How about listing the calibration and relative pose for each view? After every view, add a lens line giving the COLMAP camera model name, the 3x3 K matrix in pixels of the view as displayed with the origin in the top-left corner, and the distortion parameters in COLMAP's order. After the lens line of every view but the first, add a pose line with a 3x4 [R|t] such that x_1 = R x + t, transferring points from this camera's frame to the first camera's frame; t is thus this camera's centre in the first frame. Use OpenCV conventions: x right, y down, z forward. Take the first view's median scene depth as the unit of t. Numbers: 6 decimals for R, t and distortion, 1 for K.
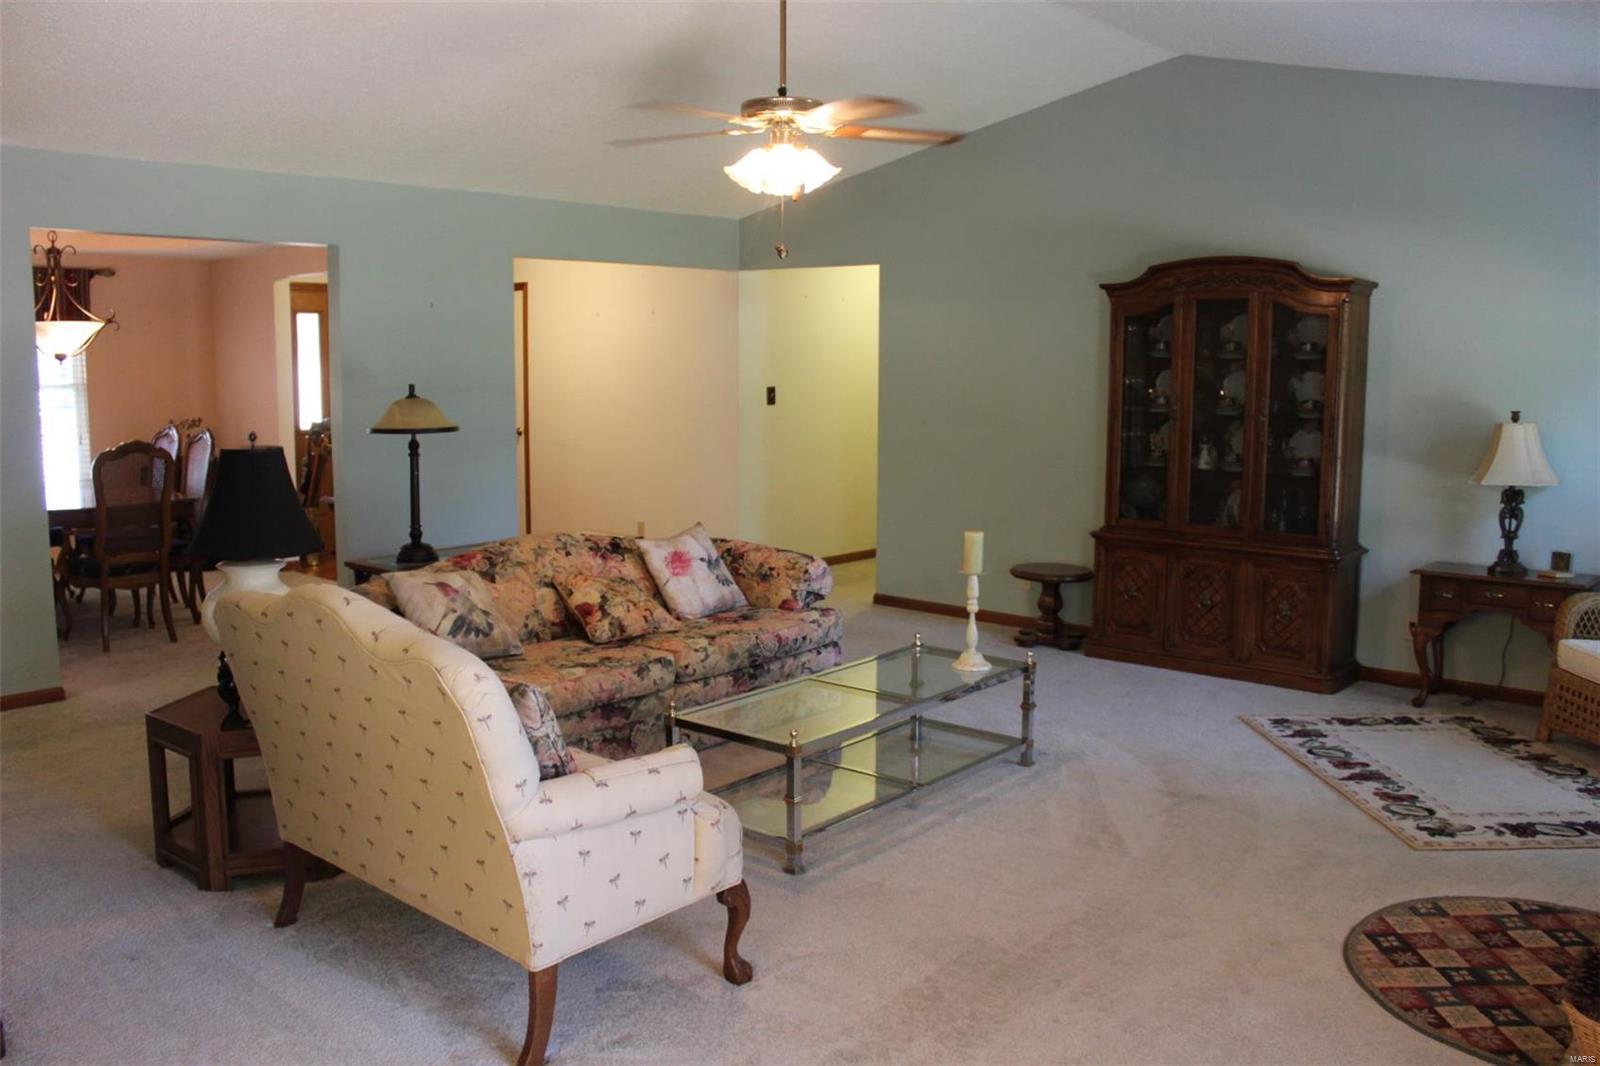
lens RADIAL K [[1331.2, 0, 792.5], [0, 1331.2, 528.6], [0, 0, 1]] dist [-0.166114, 0.139737]
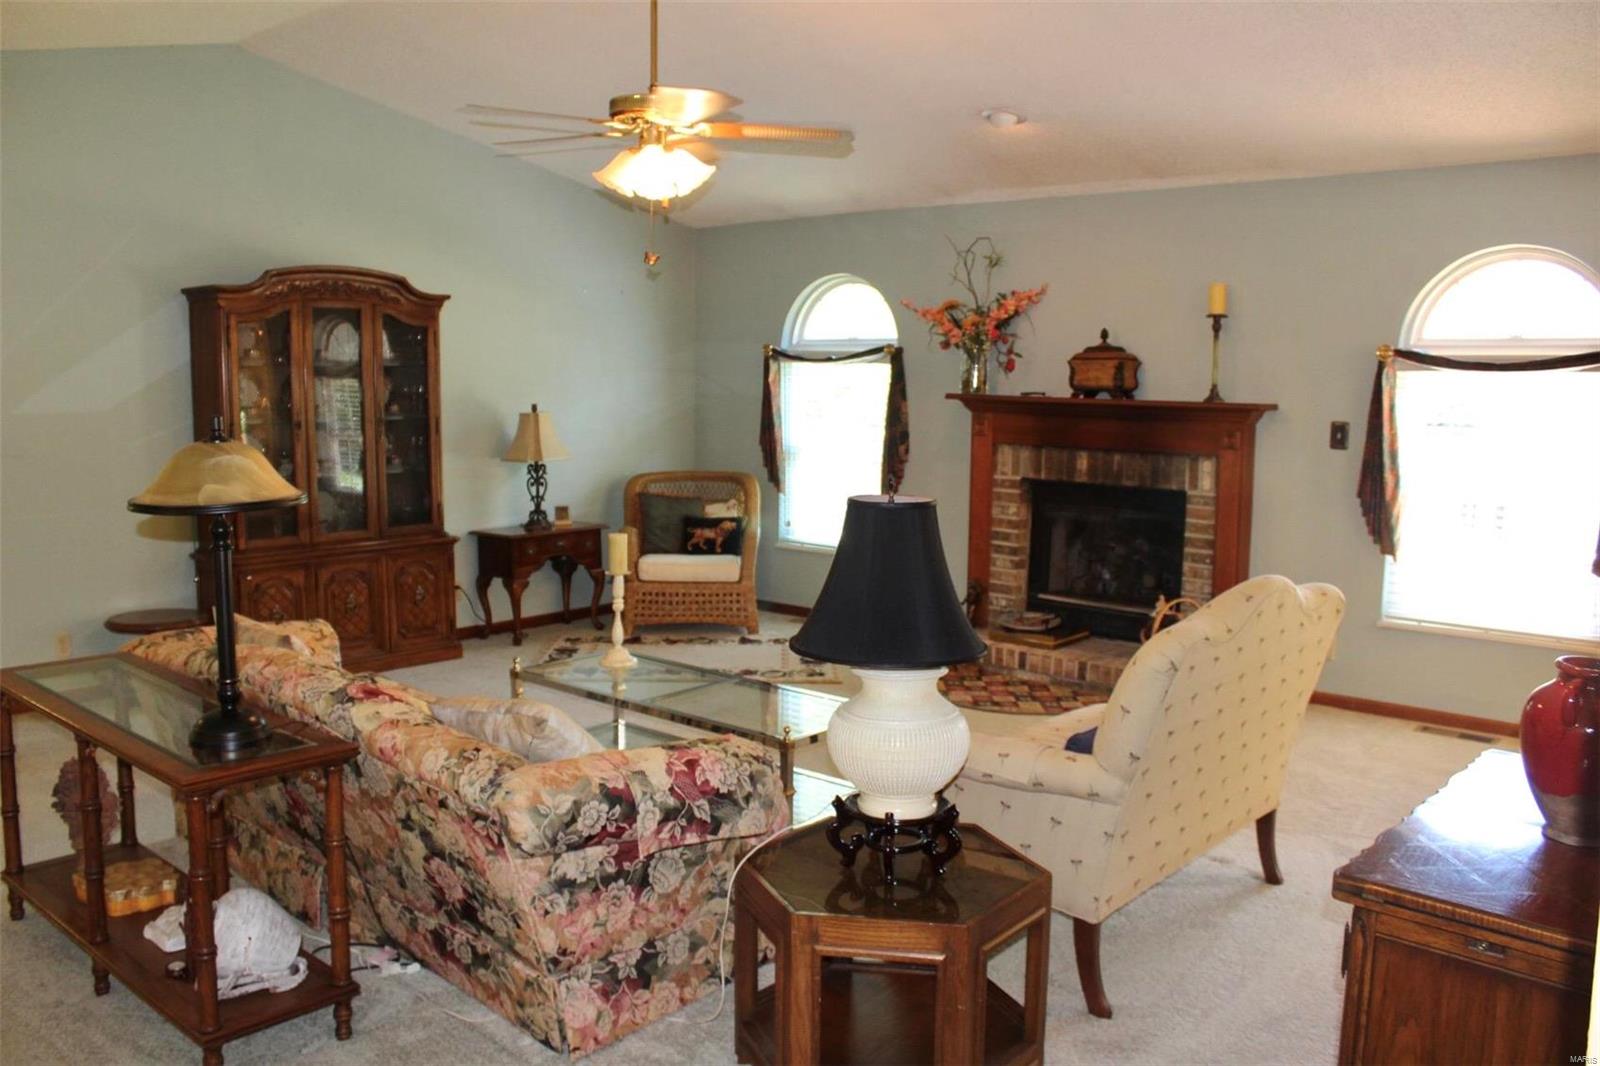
lens RADIAL K [[1331.2, 0, 800.8], [0, 1331.2, 530.4], [0, 0, 1]] dist [-0.166114, 0.139737]
pose [[-0.000457, -0.124726, 0.992191, -1.048102], [0.117992, 0.985254, 0.123908, -0.132063], [-0.993014, 0.117127, 0.014266, 0.969445]]
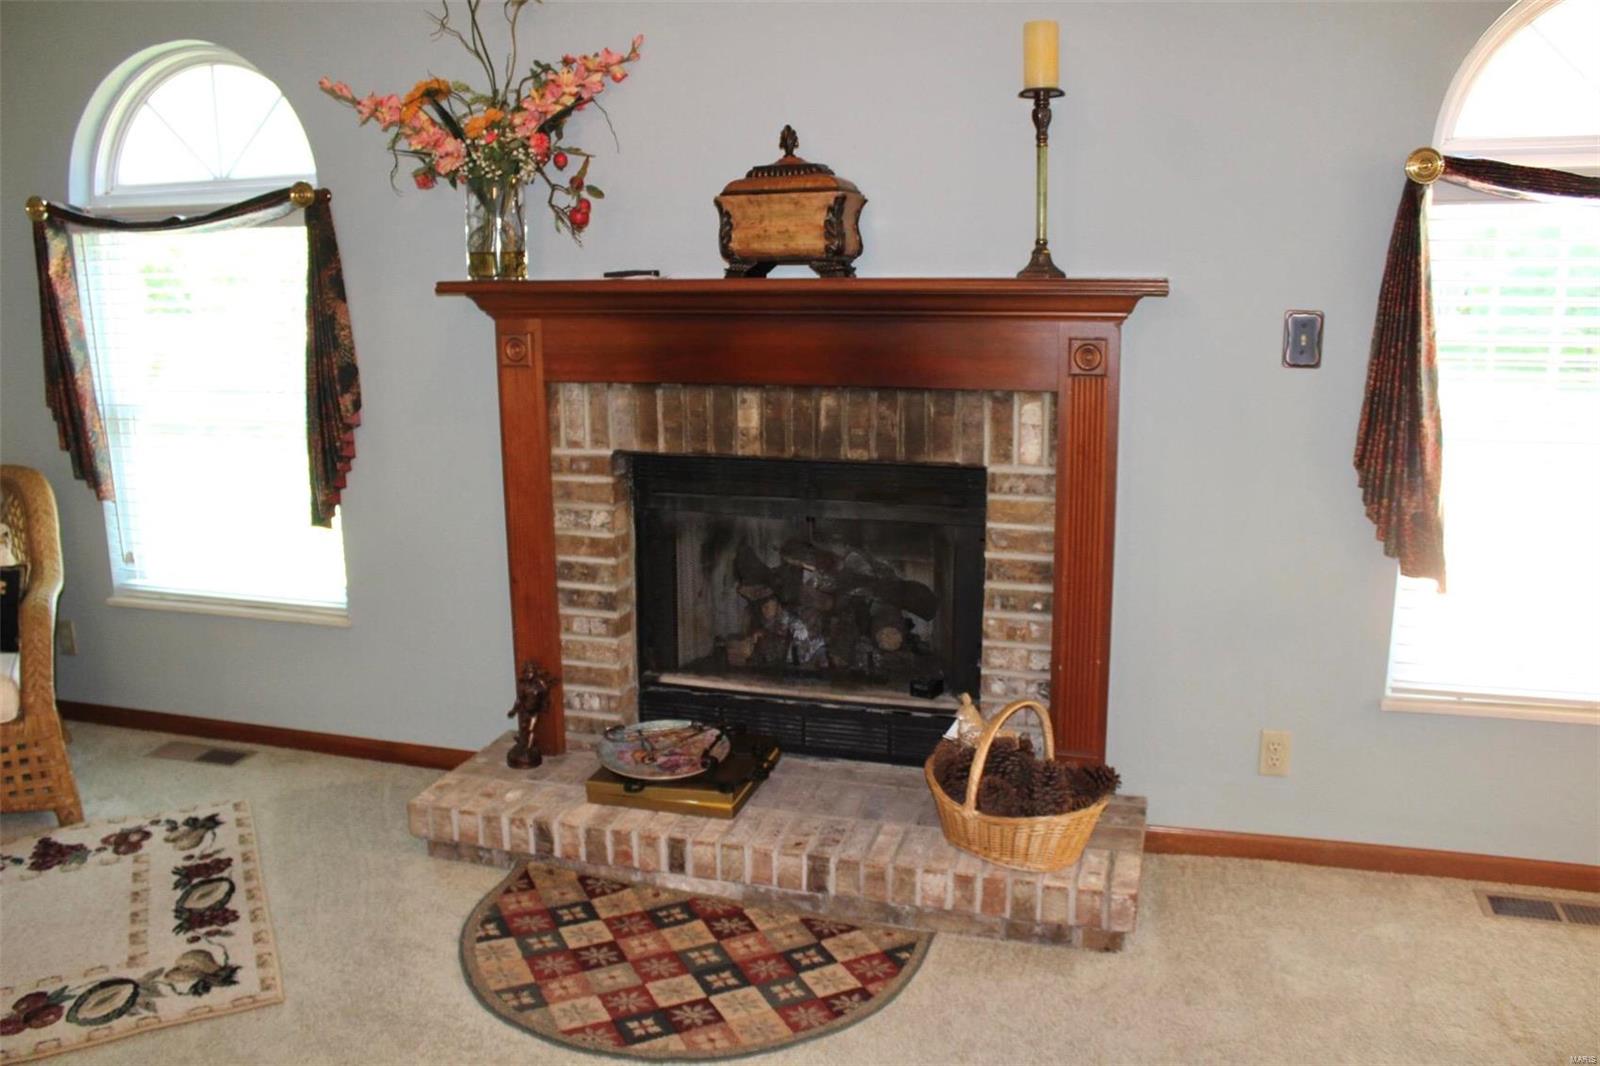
lens RADIAL K [[1331.2, 0, 788.7], [0, 1331.2, 528.5], [0, 0, 1]] dist [-0.166114, 0.139737]
pose [[-0.415574, -0.193584, 0.888720, -0.144712], [0.130222, 0.954359, 0.268775, -0.114717], [-0.900189, 0.227427, -0.371398, 0.922131]]
